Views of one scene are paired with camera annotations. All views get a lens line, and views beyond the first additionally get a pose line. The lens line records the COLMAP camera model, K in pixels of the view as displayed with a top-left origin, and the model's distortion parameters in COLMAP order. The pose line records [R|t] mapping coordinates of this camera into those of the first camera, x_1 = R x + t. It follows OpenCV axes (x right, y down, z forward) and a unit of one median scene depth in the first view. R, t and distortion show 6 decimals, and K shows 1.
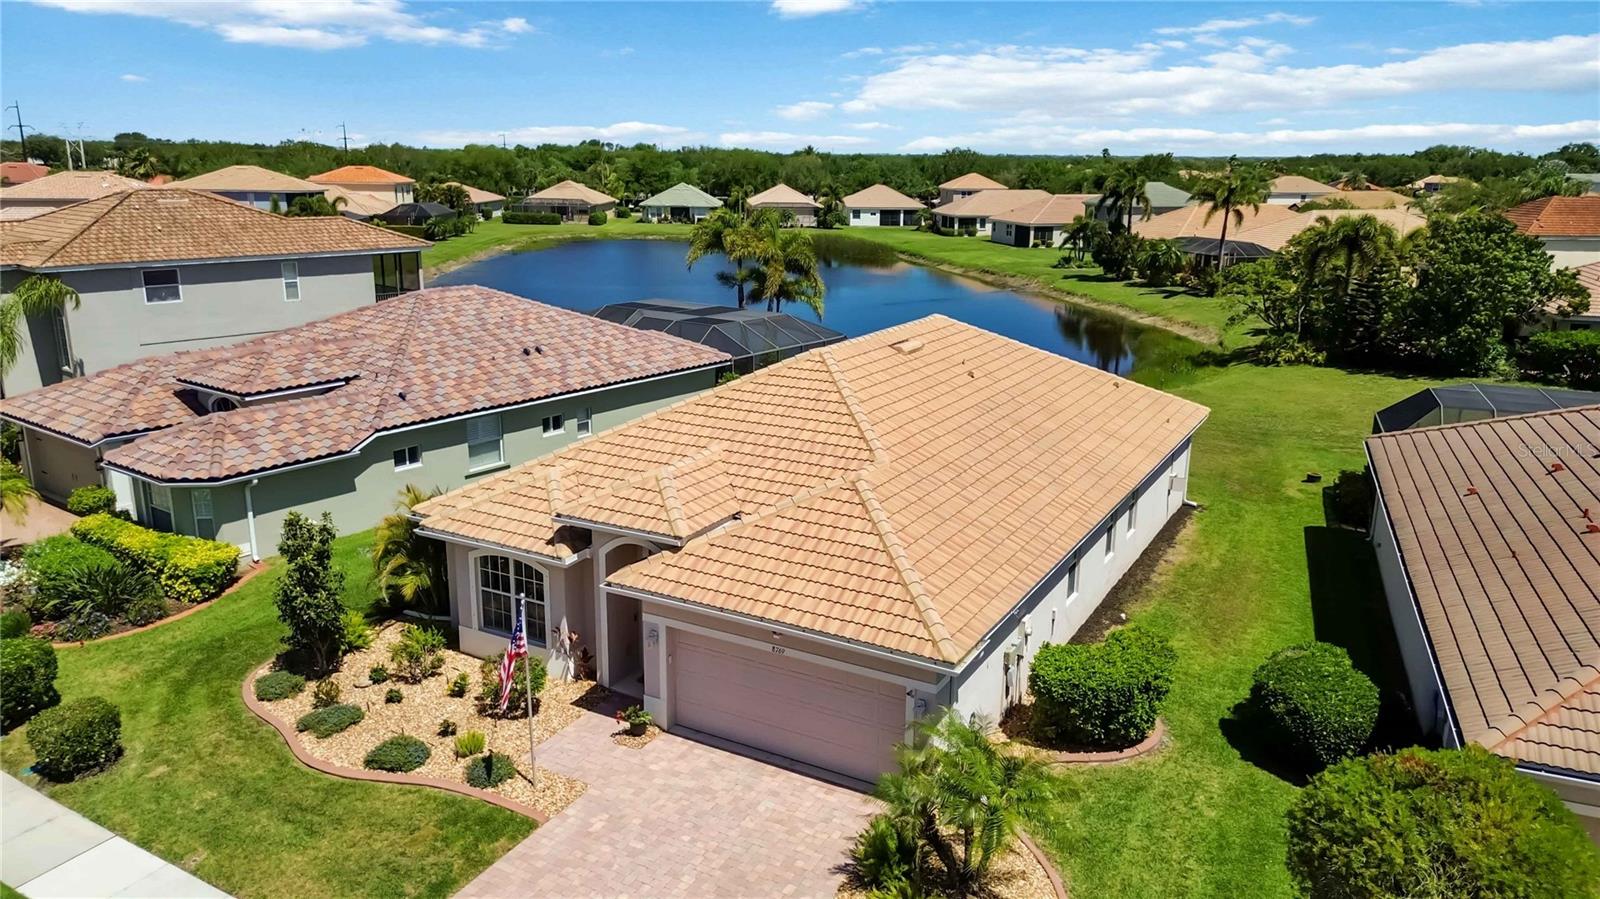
lens RADIAL K [[1134.6, 0, 800.0], [0, 1134.6, 449.5], [0, 0, 1]] dist [0.076819, -0.076826]
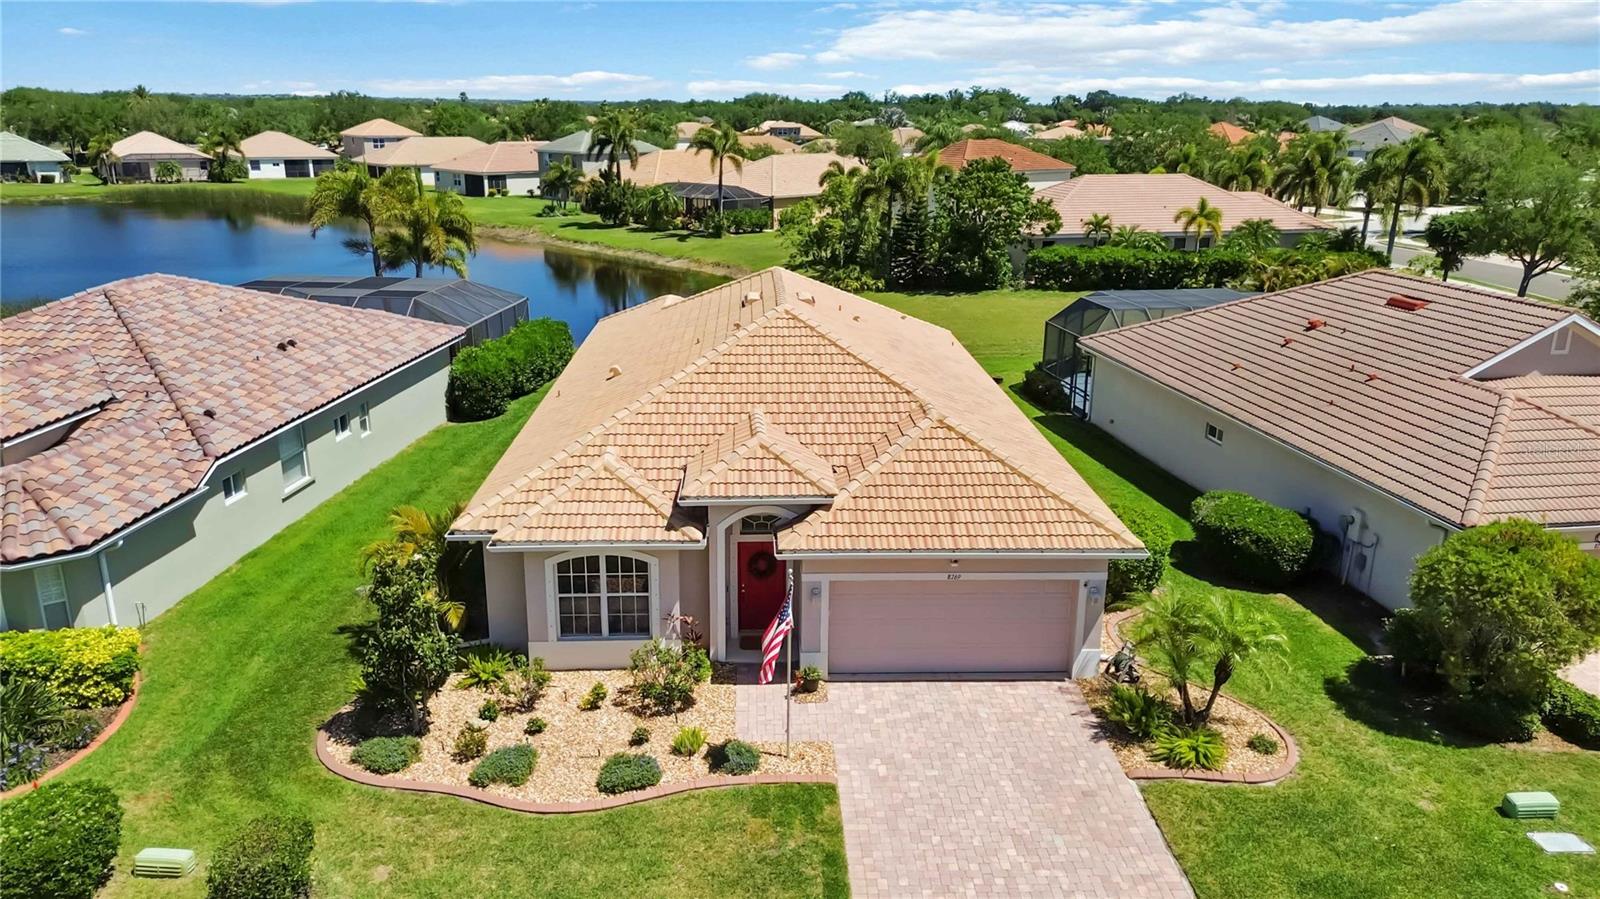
lens RADIAL K [[1134.6, 0, 800.0], [0, 1134.6, 449.5], [0, 0, 1]] dist [0.076819, -0.076826]
pose [[0.849981, -0.155368, 0.503382, -0.357639], [0.132021, 0.987851, 0.081975, -0.029308], [-0.510003, -0.003220, 0.860167, 0.066507]]
